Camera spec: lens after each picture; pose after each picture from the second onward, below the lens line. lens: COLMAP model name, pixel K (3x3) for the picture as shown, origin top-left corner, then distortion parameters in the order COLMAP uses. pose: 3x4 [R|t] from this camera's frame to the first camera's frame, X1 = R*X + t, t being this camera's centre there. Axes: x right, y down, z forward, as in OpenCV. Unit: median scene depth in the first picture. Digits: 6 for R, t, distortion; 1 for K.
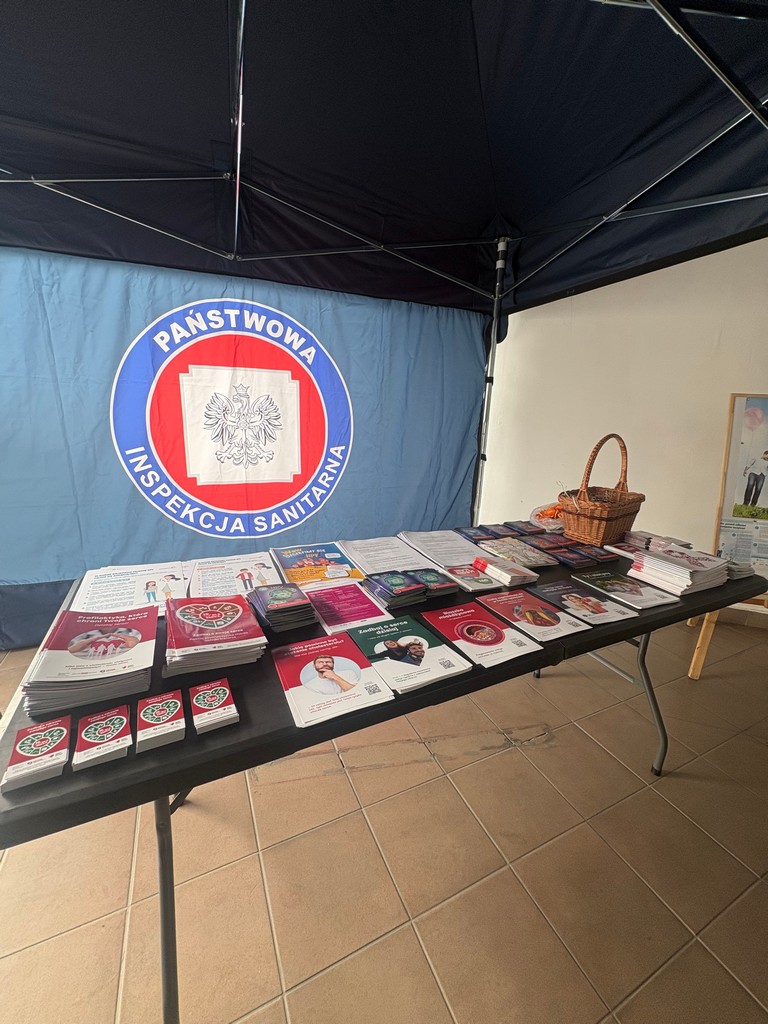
lens RADIAL K [[405.1, 0, 383.3], [0, 405.1, 513.9], [0, 0, 1]] dist [0.004055, -0.001797]
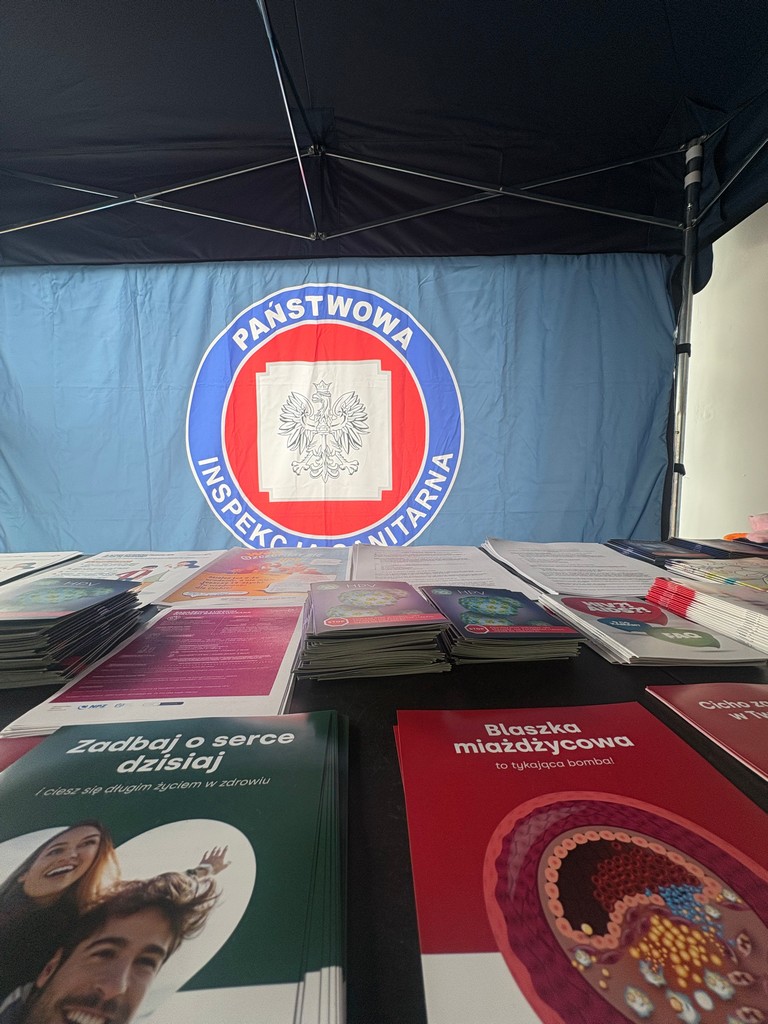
lens RADIAL K [[405.1, 0, 384.3], [0, 405.1, 513.3], [0, 0, 1]] dist [0.004055, -0.001797]
pose [[0.921921, -0.009192, -0.387269, 0.084008], [-0.056463, 0.985853, -0.157814, 0.070316], [0.383241, 0.167358, 0.908360, 0.324491]]
